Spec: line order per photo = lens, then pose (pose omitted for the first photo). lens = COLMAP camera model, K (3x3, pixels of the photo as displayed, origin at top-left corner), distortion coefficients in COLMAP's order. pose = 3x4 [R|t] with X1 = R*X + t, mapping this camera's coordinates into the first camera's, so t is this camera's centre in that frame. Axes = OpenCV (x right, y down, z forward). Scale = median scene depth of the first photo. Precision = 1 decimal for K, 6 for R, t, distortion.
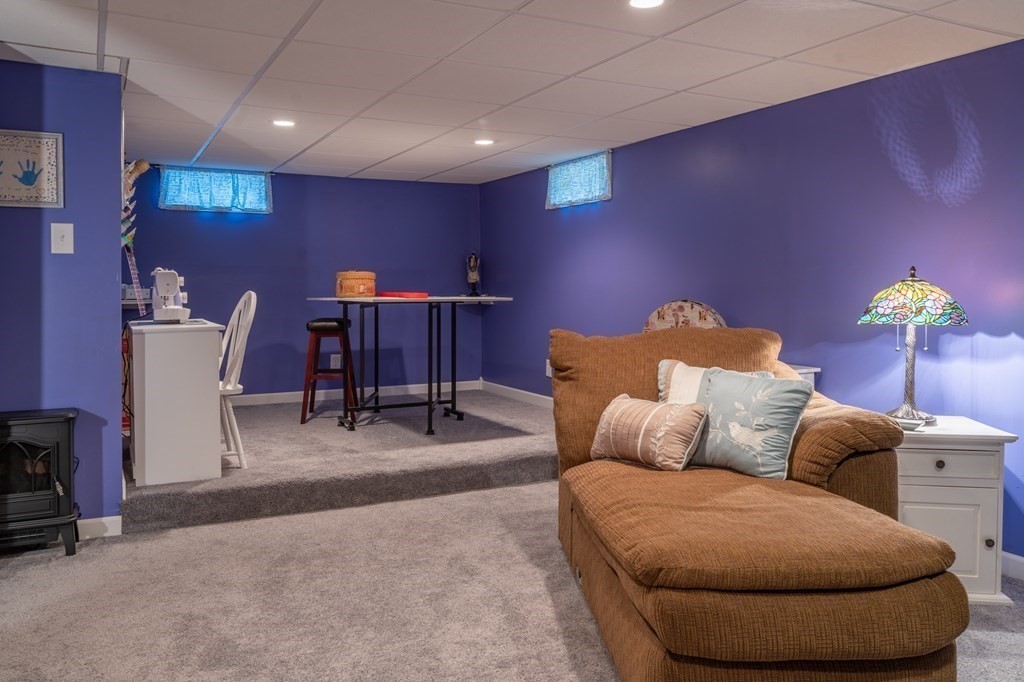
lens RADIAL K [[796.9, 0, 512.5], [0, 796.9, 282.6], [0, 0, 1]] dist [0.012415, -0.004312]
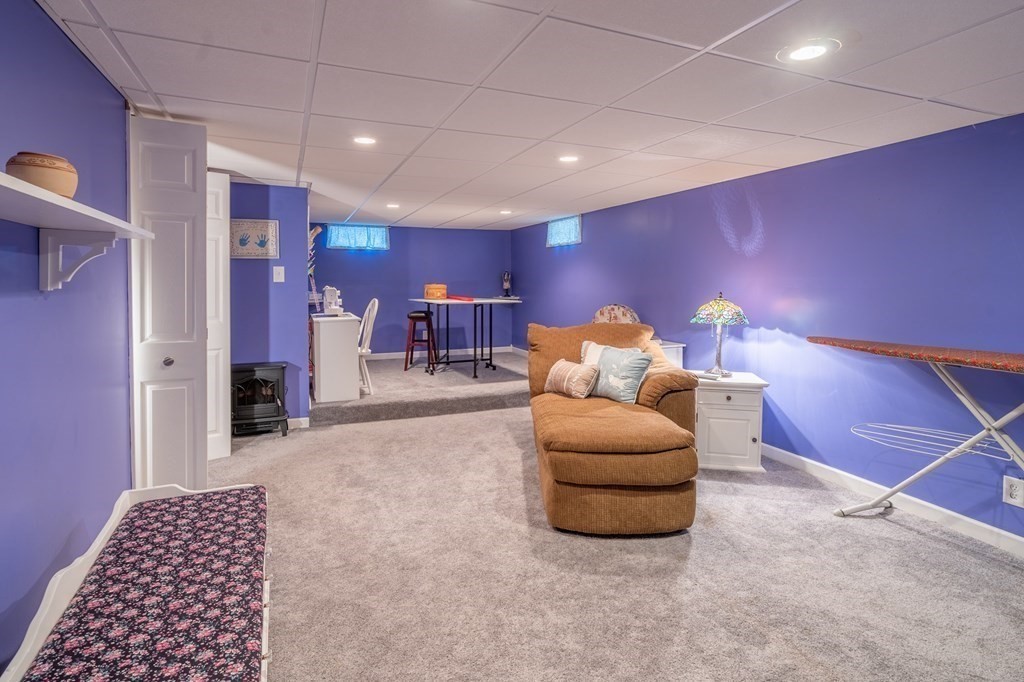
lens RADIAL K [[521.4, 0, 511.1], [0, 521.4, 286.3], [0, 0, 1]] dist [-0.001937, -0.000020]
pose [[0.997097, 0.002080, -0.076114, 0.090380], [-0.000970, 0.999893, 0.014627, -0.042762], [0.076136, -0.014511, 0.996992, -0.207174]]
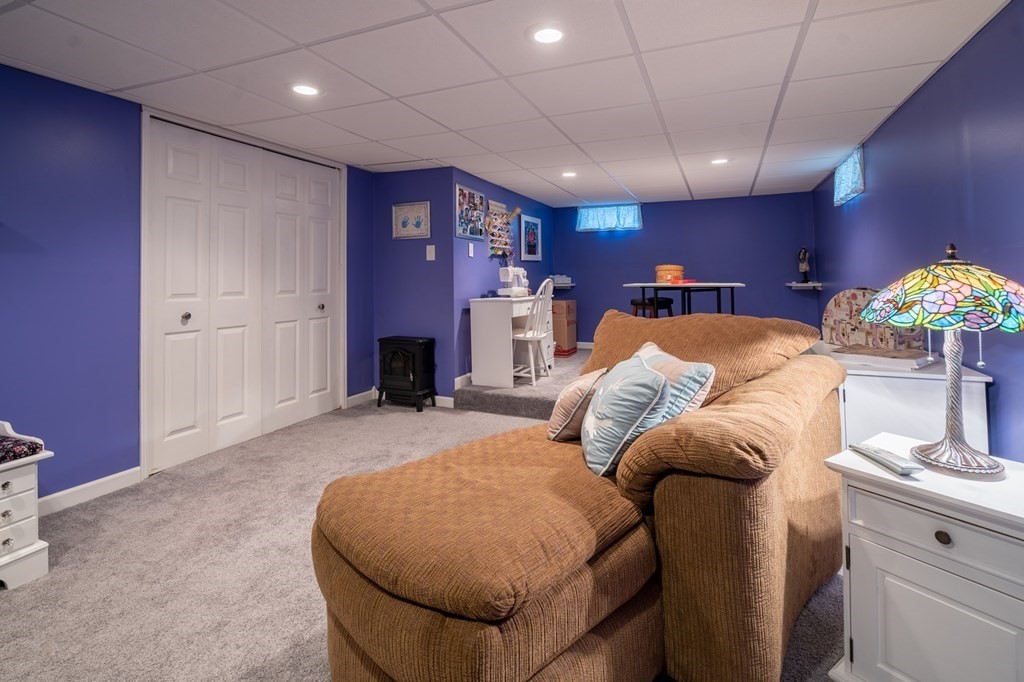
lens RADIAL K [[489.3, 0, 516.0], [0, 489.3, 257.1], [0, 0, 1]] dist [-0.000308, 0.000187]
pose [[0.639474, -0.034456, -0.768041, 0.495464], [0.008939, 0.999261, -0.037386, 0.003546], [0.768761, 0.017042, 0.639309, 0.361222]]
